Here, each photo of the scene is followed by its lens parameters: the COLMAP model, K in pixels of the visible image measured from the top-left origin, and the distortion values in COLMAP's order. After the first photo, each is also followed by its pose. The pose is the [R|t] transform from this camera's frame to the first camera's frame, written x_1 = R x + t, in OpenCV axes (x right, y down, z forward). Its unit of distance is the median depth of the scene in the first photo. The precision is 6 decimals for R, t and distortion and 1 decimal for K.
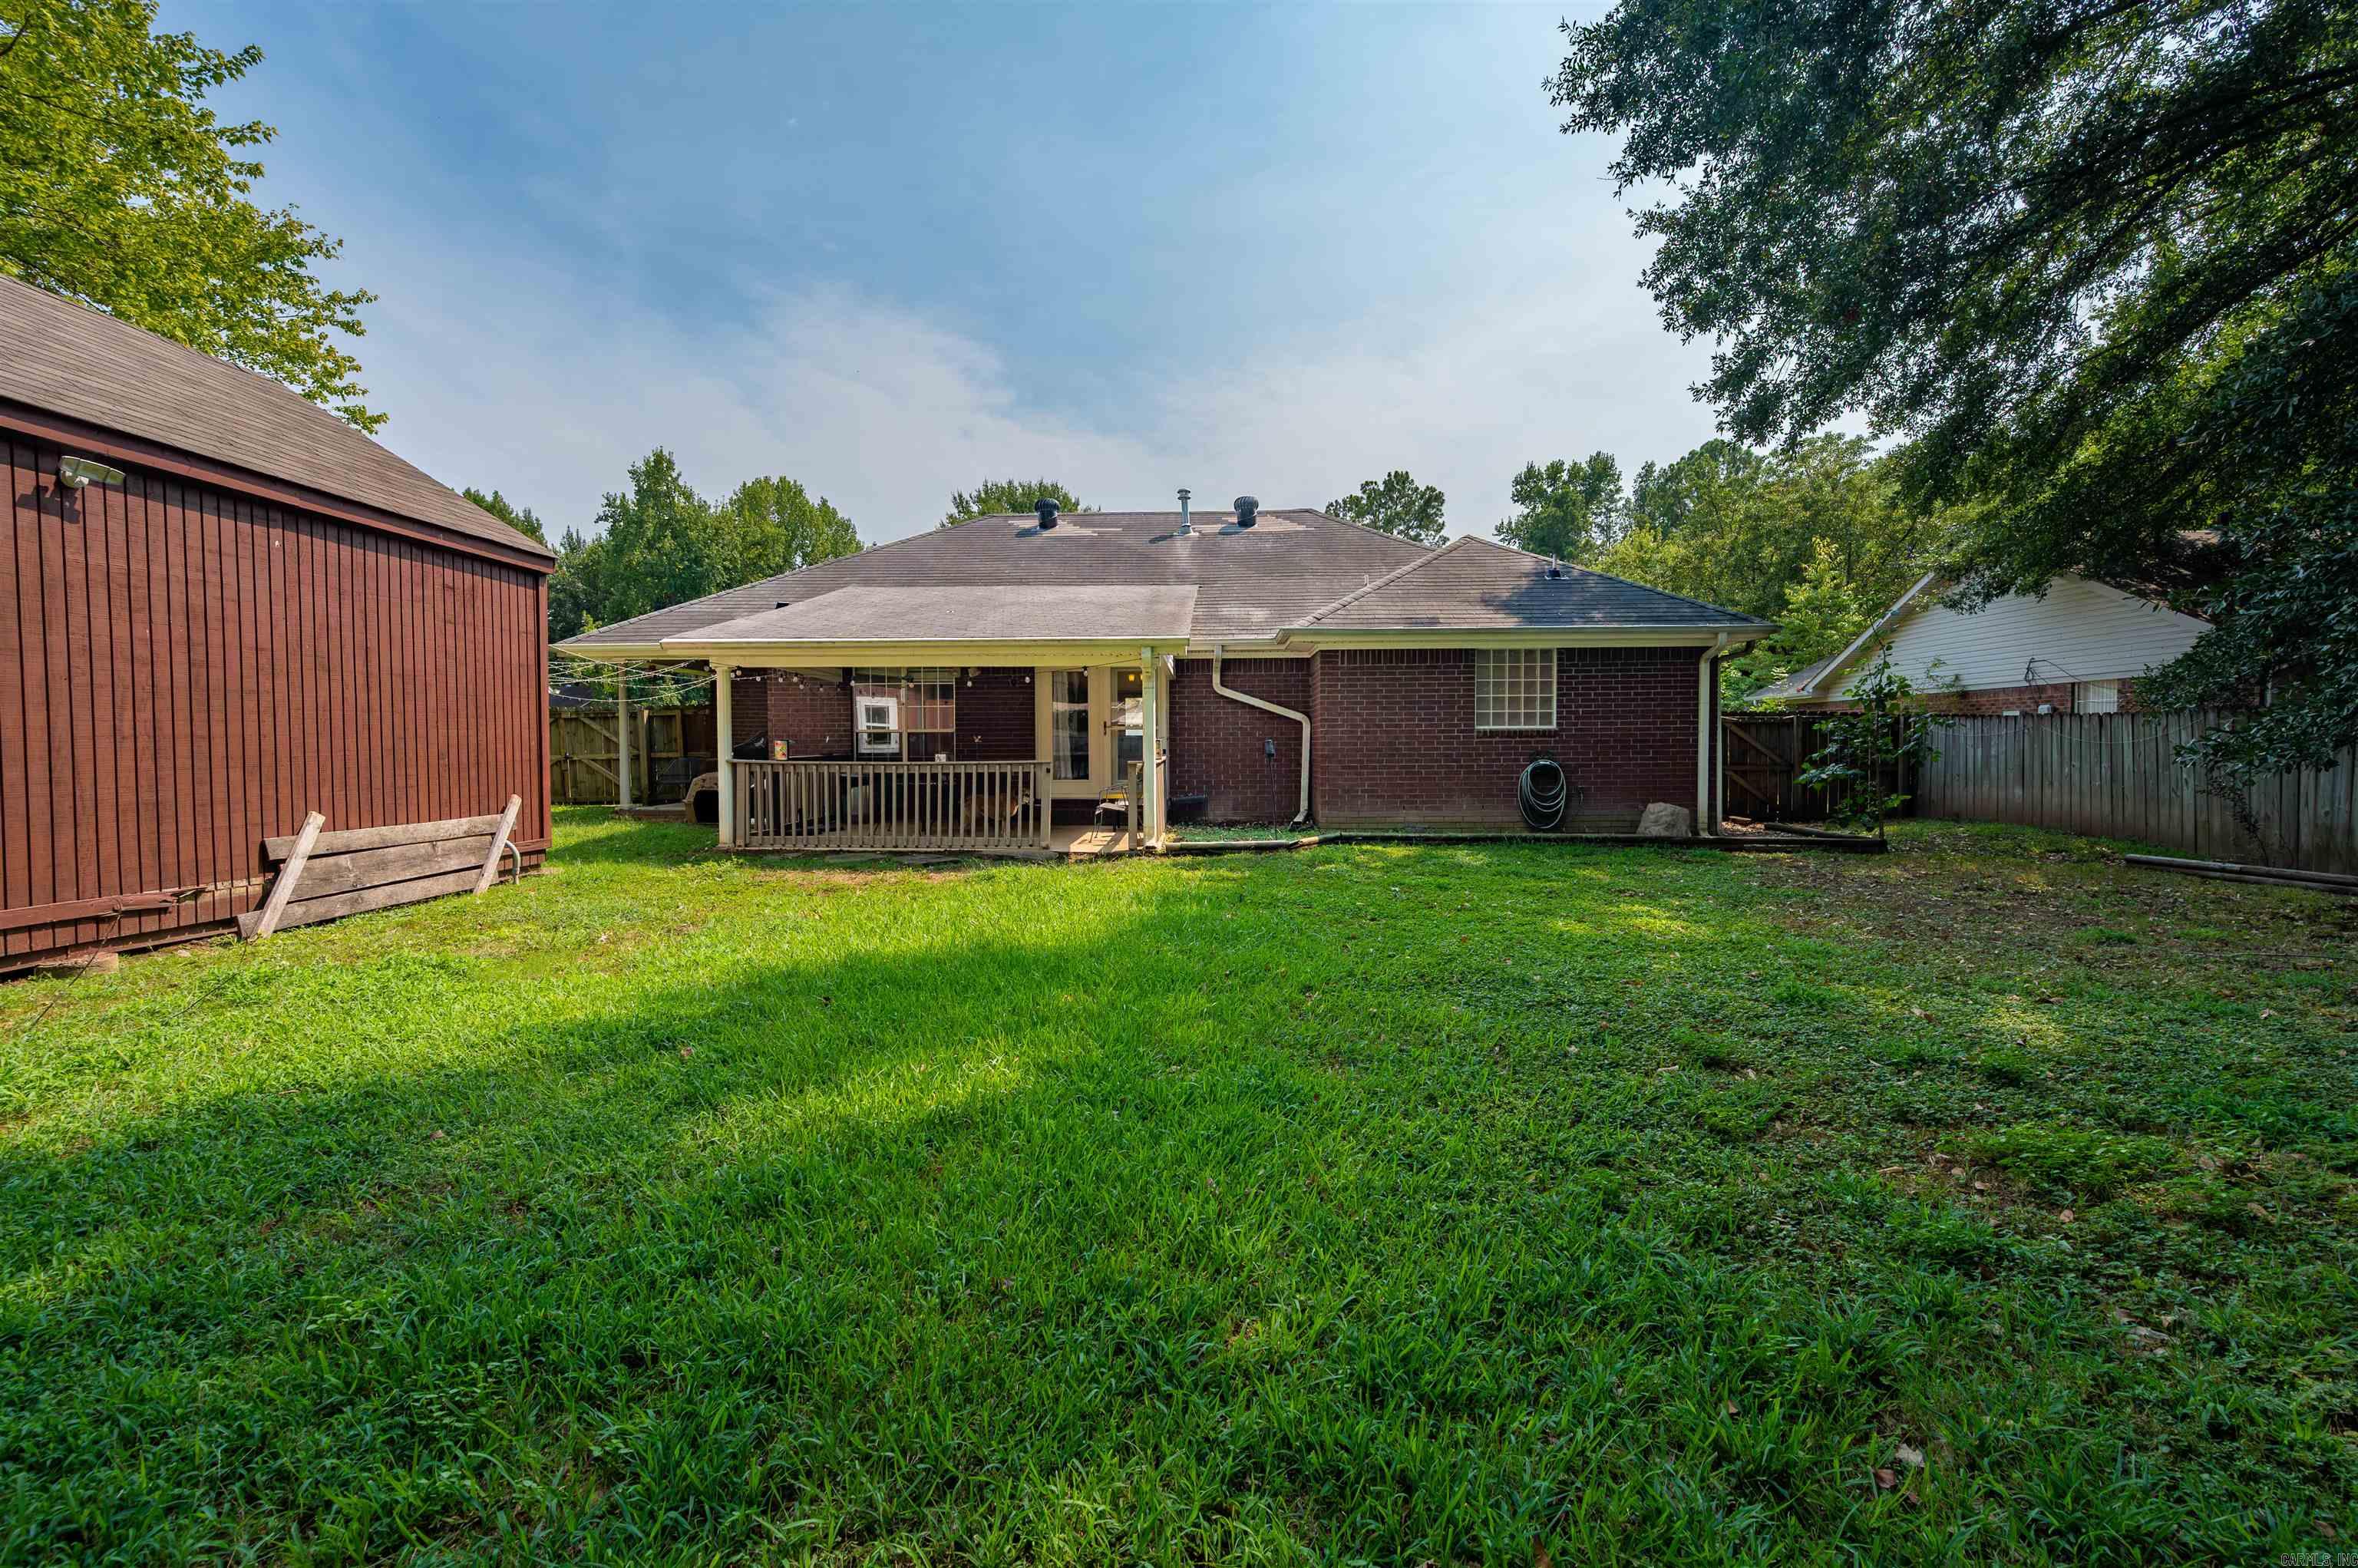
lens RADIAL K [[989.0, 0, 1179.0], [0, 989.0, 784.0], [0, 0, 1]] dist [-0.001096, -0.000033]
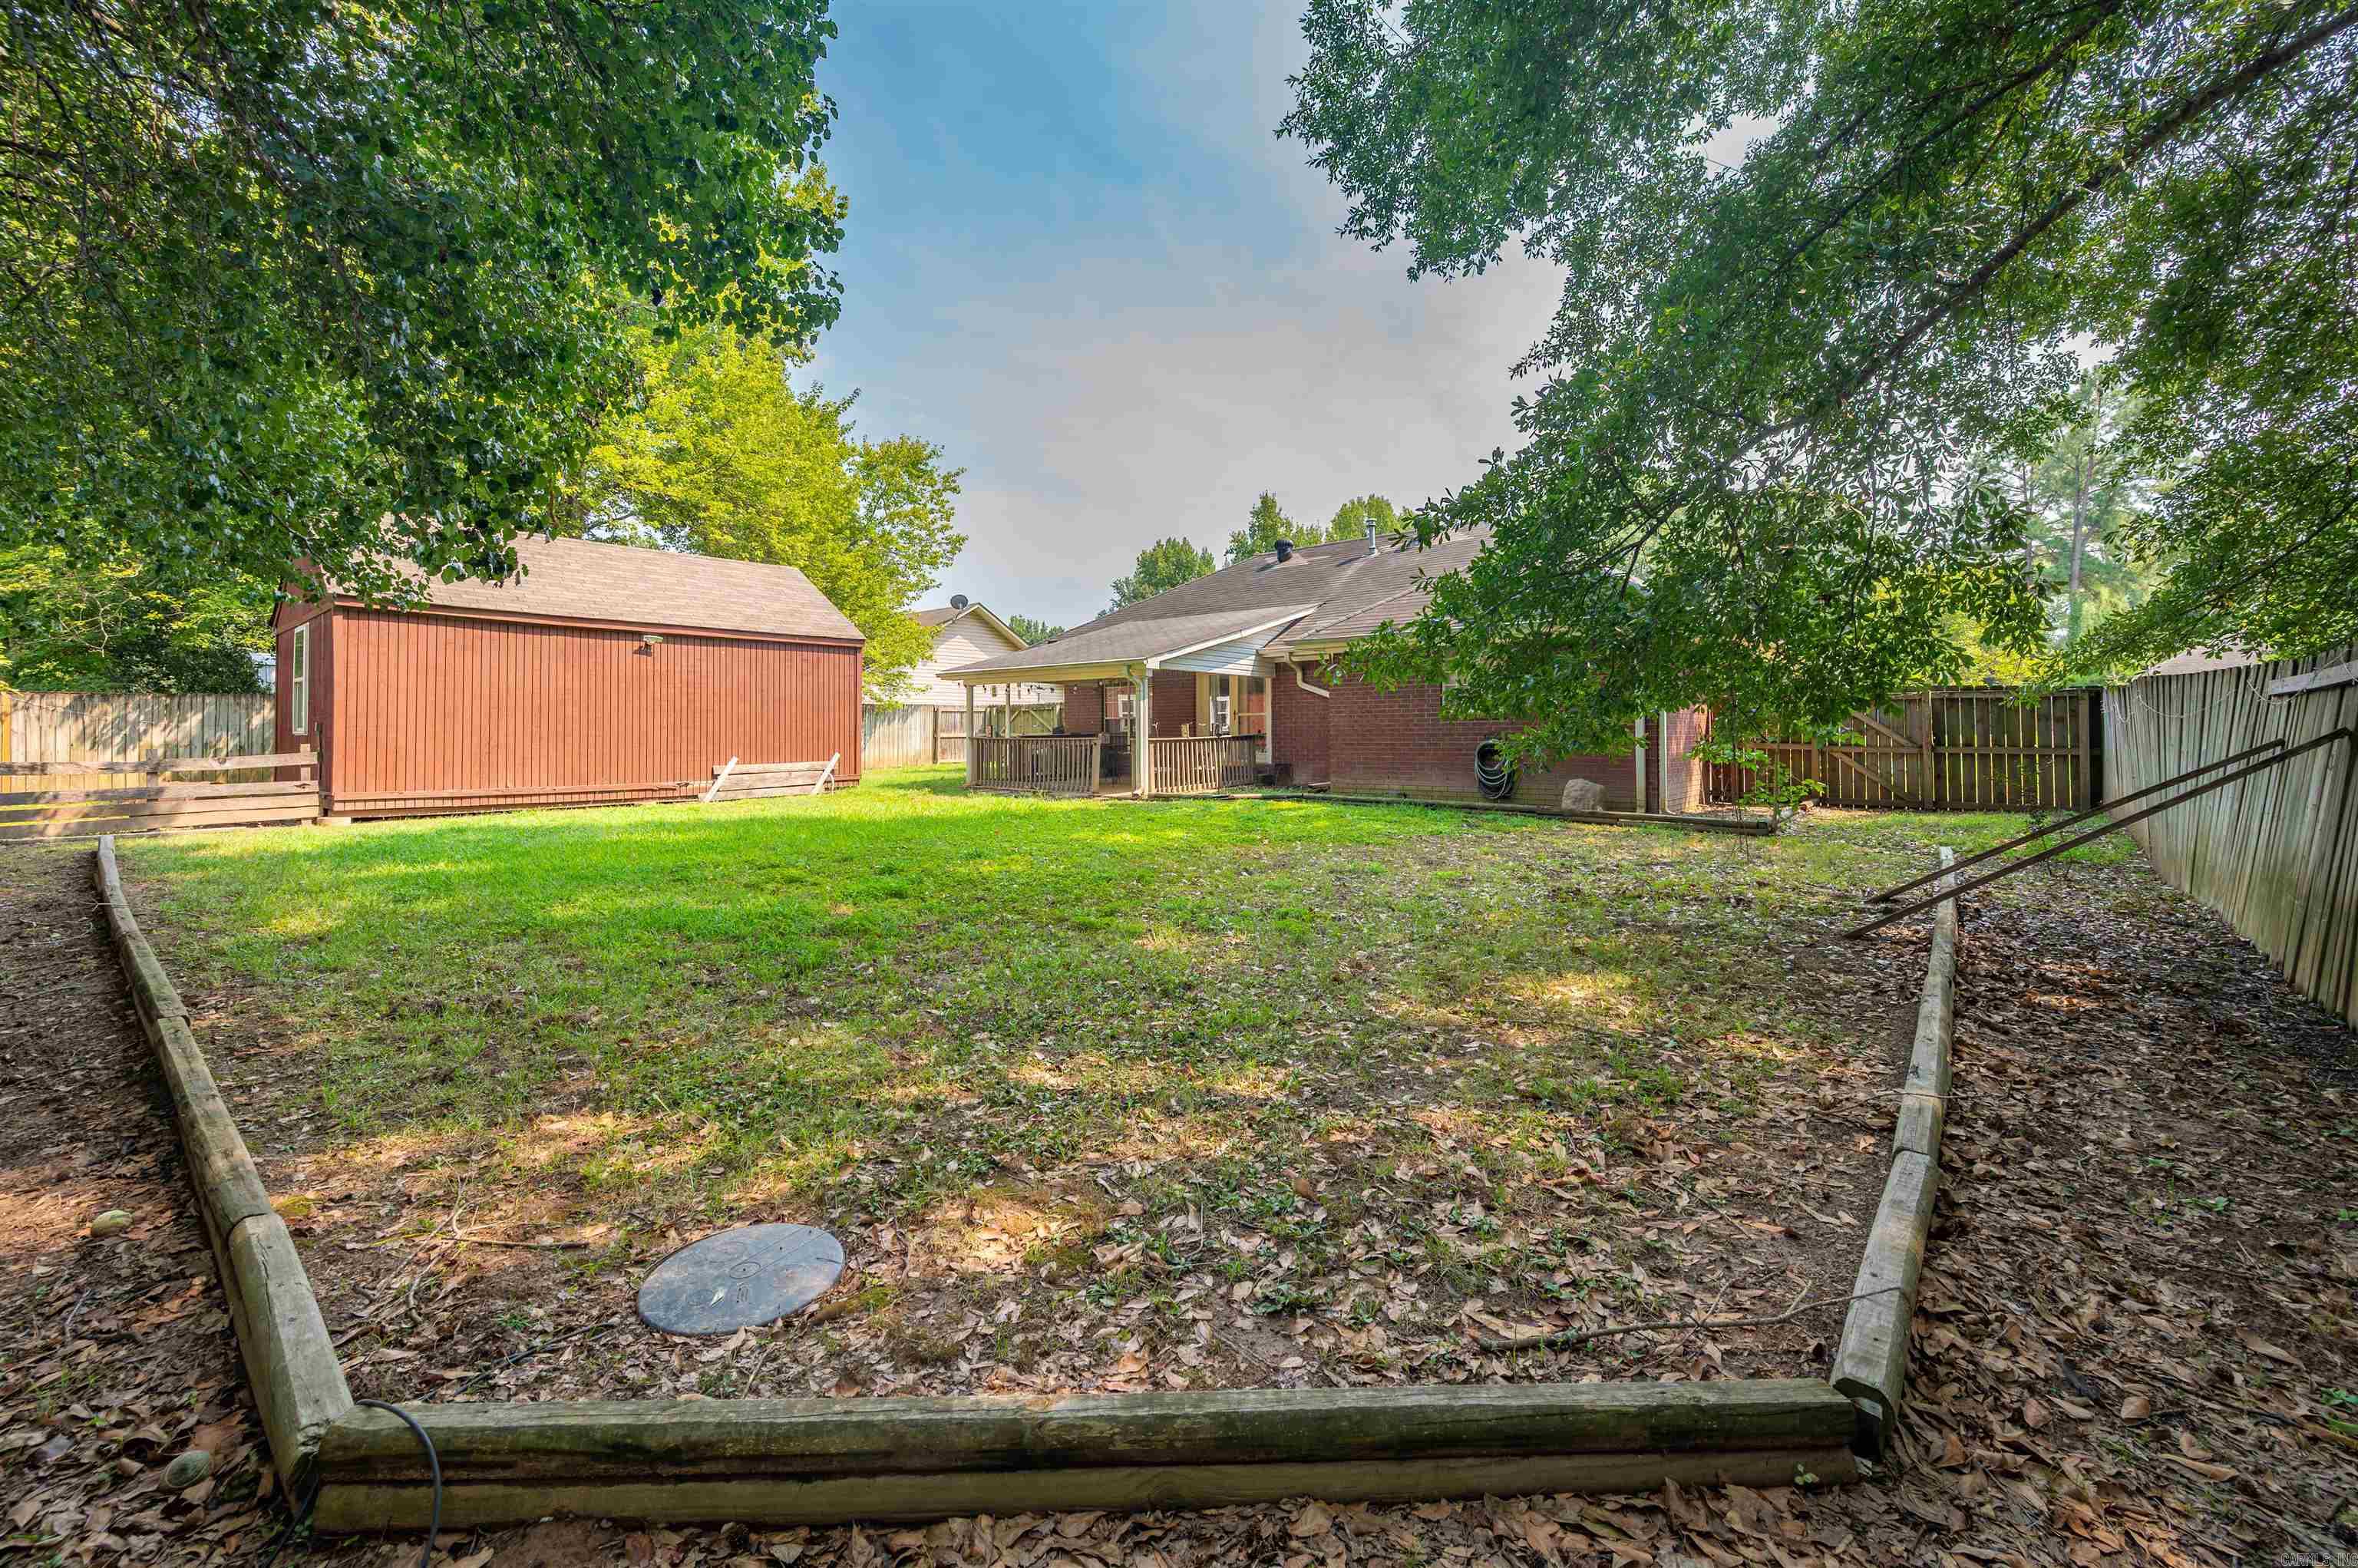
lens RADIAL K [[950.9, 0, 1169.7], [0, 950.9, 722.4], [0, 0, 1]] dist [-0.000267, 0.000035]
pose [[0.780673, -0.005184, -0.624918, 1.316847], [-0.019949, 0.999249, -0.033210, -0.000207], [0.624621, 0.038393, 0.779983, -0.175167]]
